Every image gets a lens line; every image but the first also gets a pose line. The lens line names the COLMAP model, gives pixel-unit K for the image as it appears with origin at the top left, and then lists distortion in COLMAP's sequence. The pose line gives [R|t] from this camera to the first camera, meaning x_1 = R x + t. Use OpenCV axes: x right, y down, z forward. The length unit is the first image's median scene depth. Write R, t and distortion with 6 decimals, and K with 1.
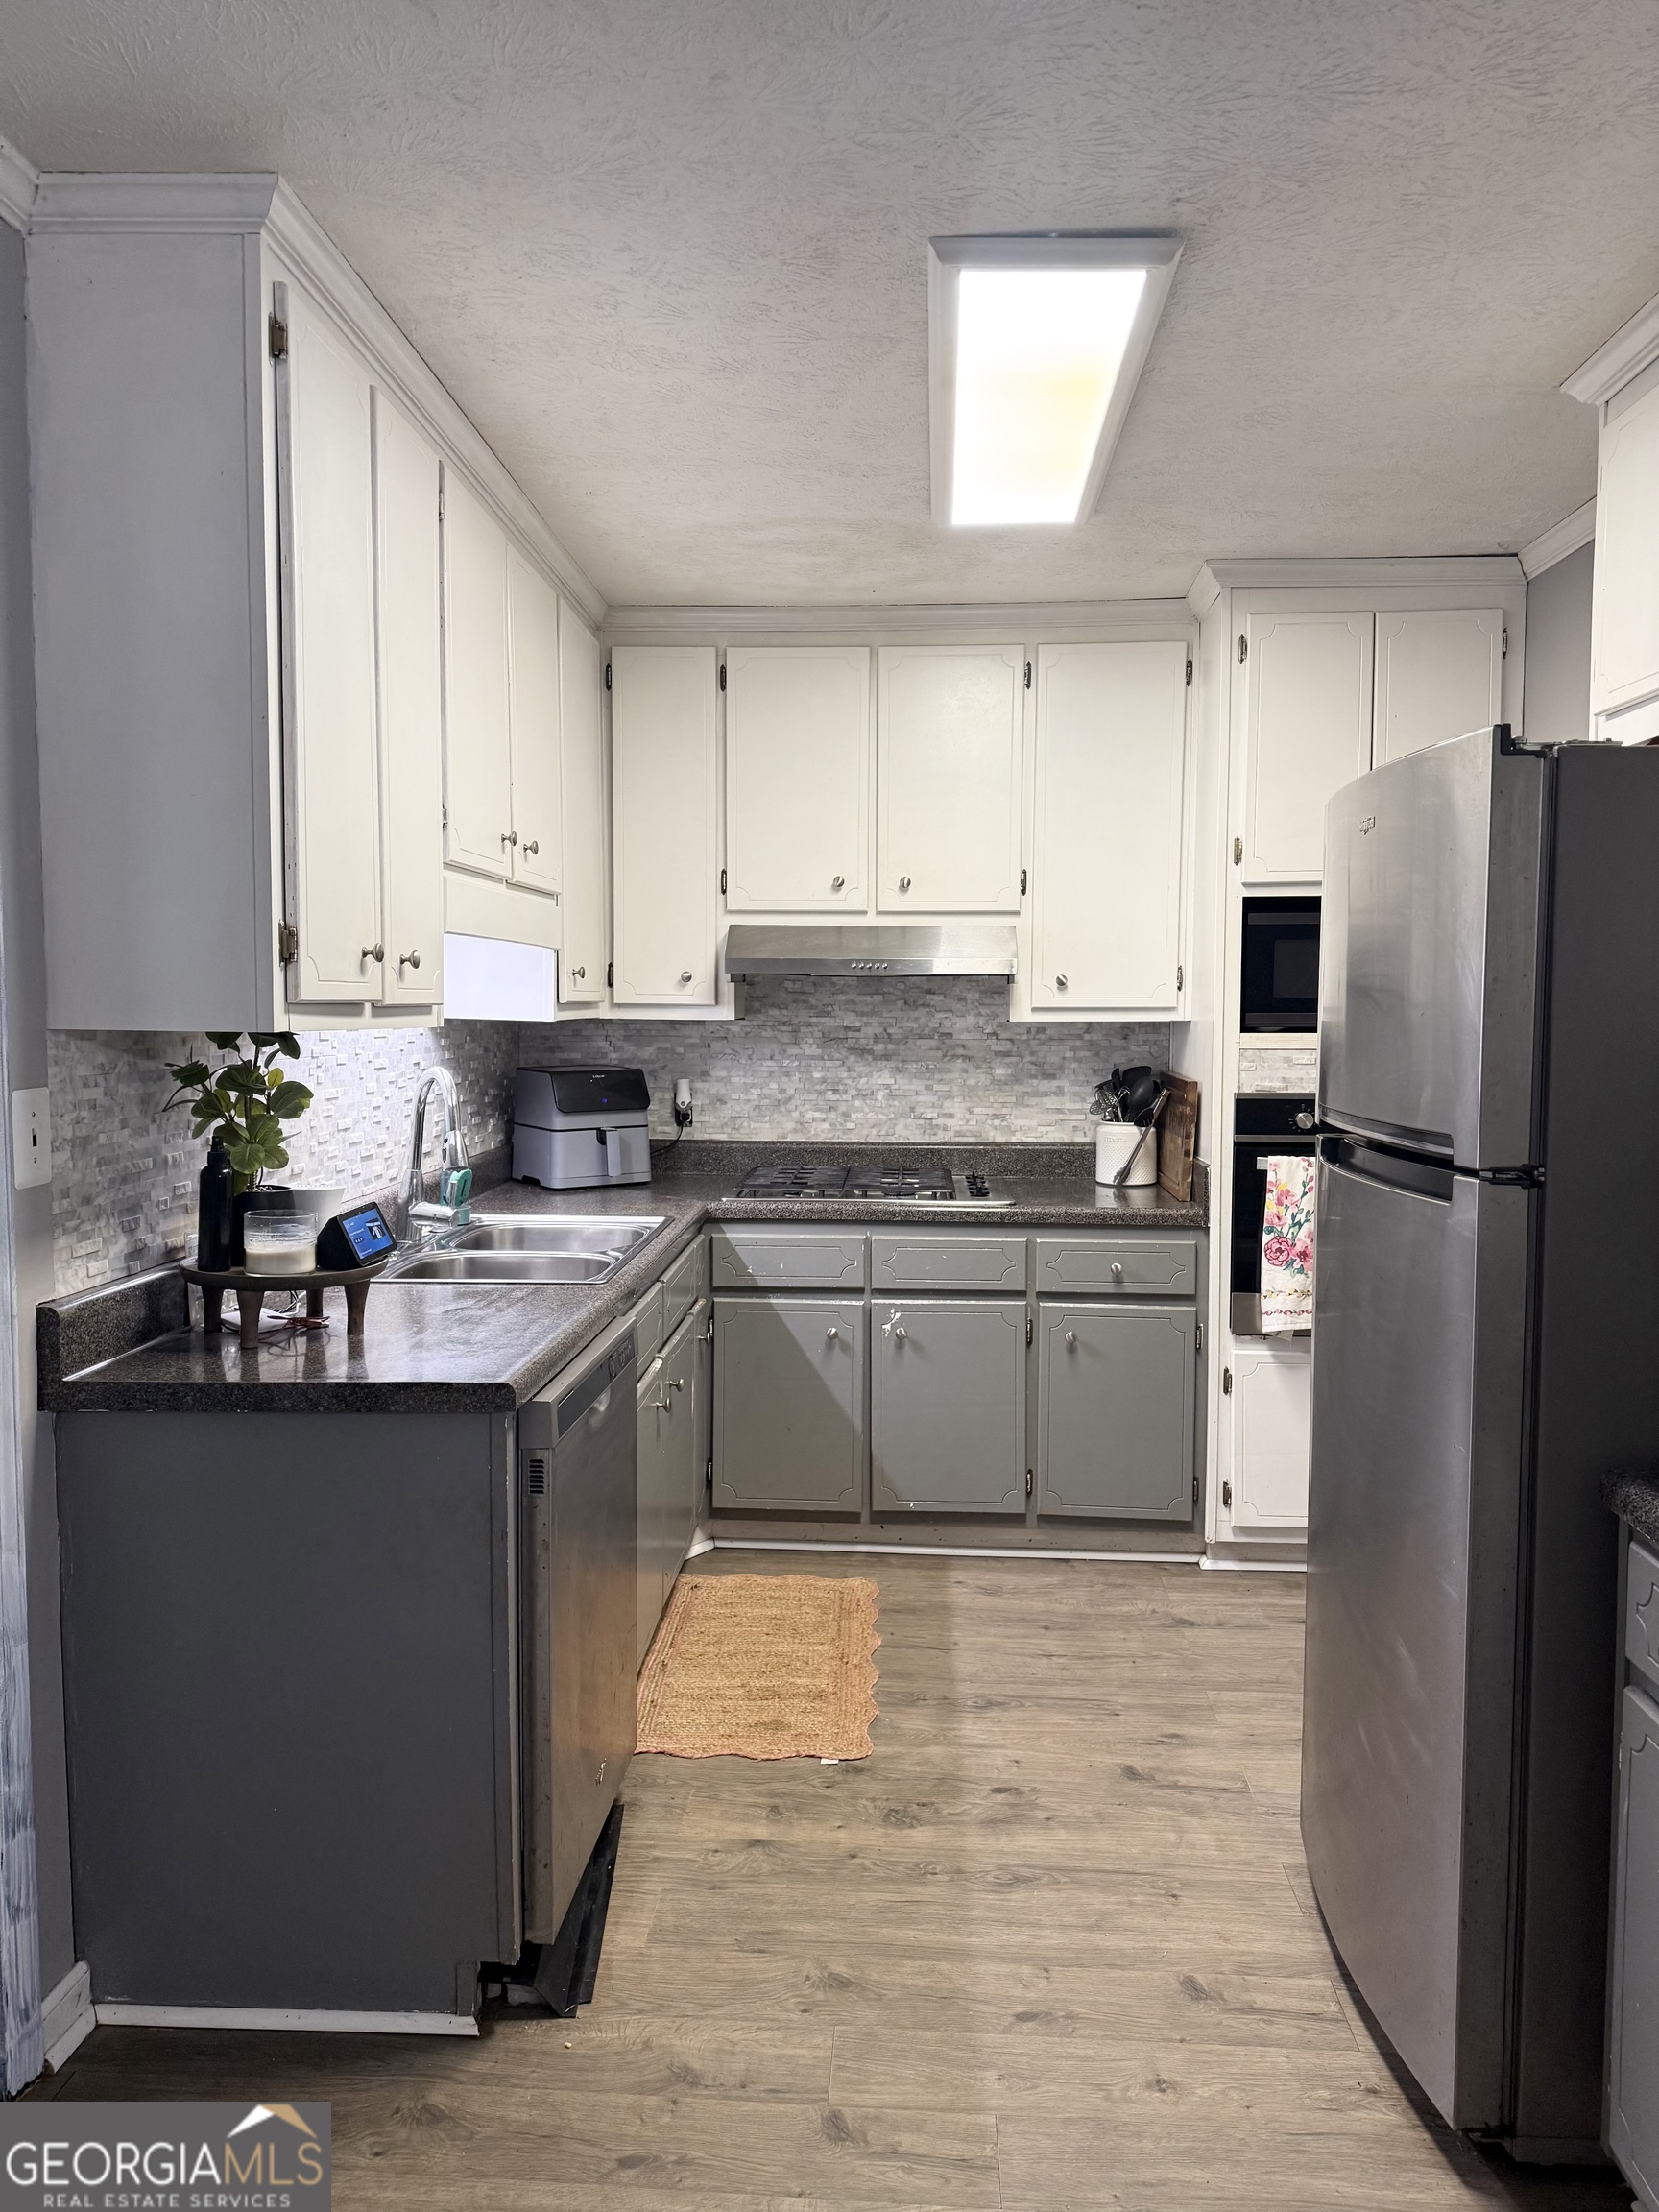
lens RADIAL K [[1567.3, 0, 829.5], [0, 1567.3, 1106.0], [0, 0, 1]] dist [0.102914, -0.106338]
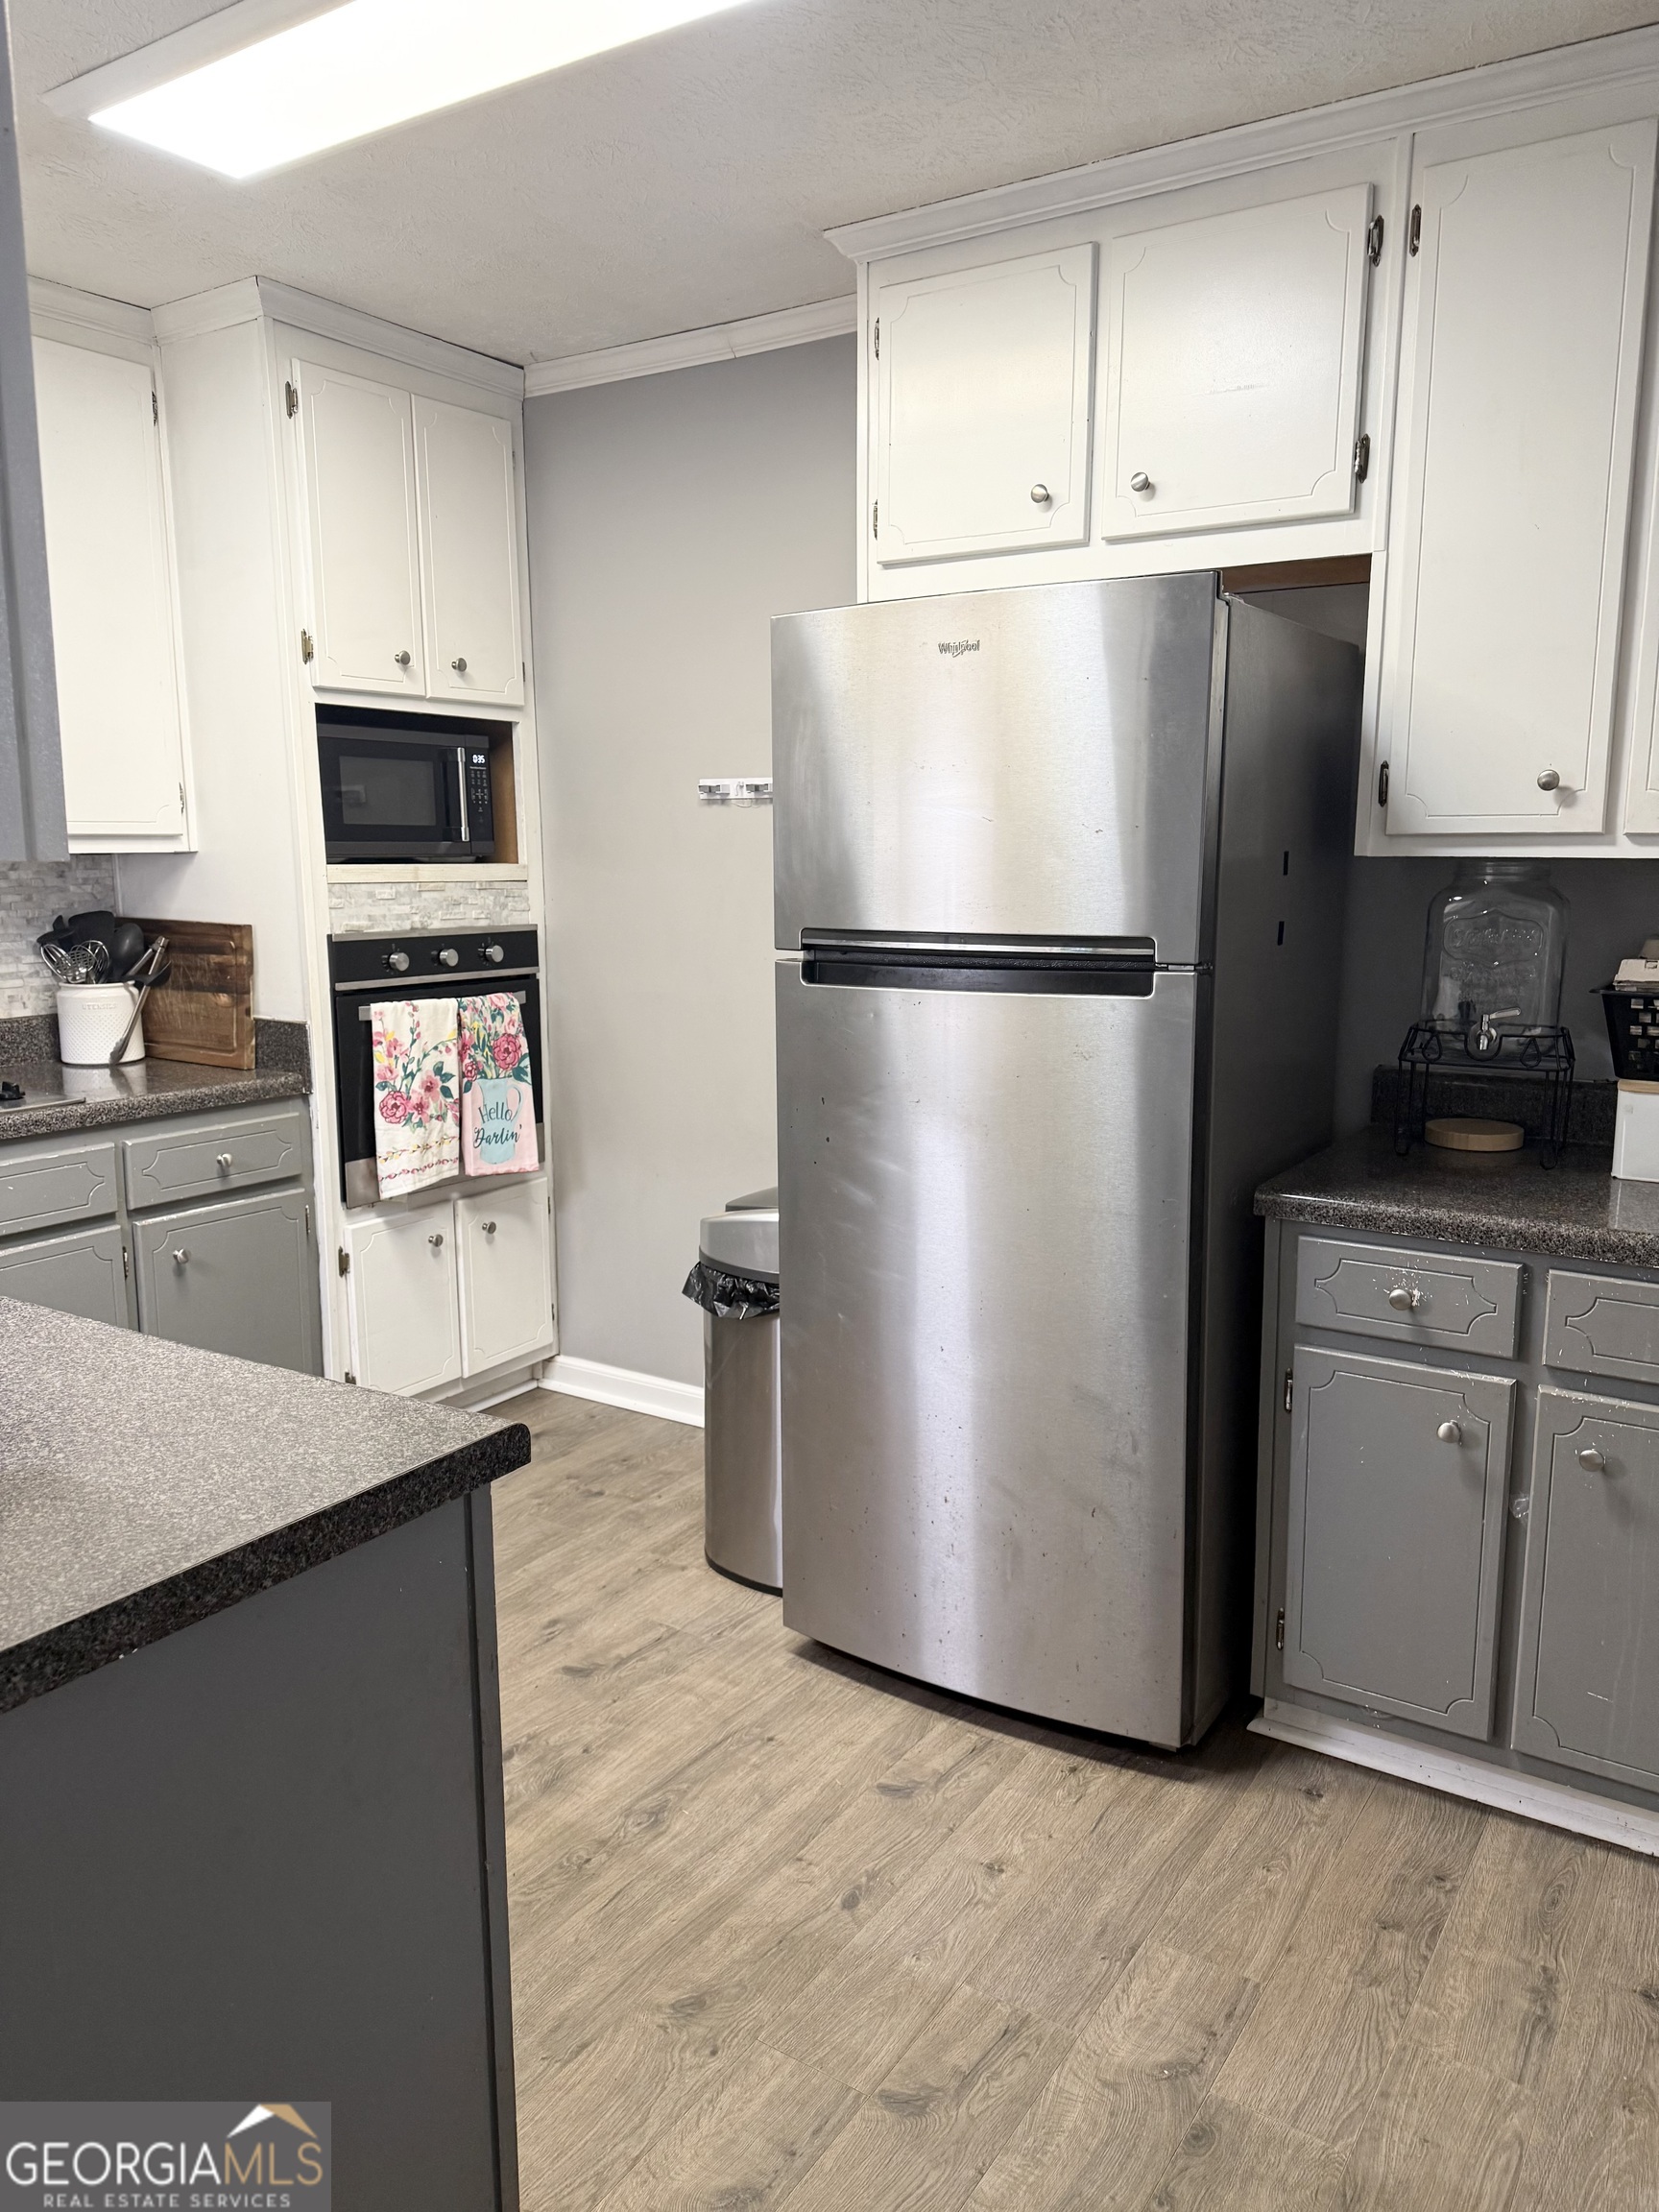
lens RADIAL K [[1564.2, 0, 831.0], [0, 1564.2, 1140.6], [0, 0, 1]] dist [-0.000397, -0.002705]
pose [[0.495862, -0.167179, 0.852158, -0.359539], [0.059205, 0.985519, 0.158891, -0.017269], [-0.866381, -0.028336, 0.498579, 0.332486]]
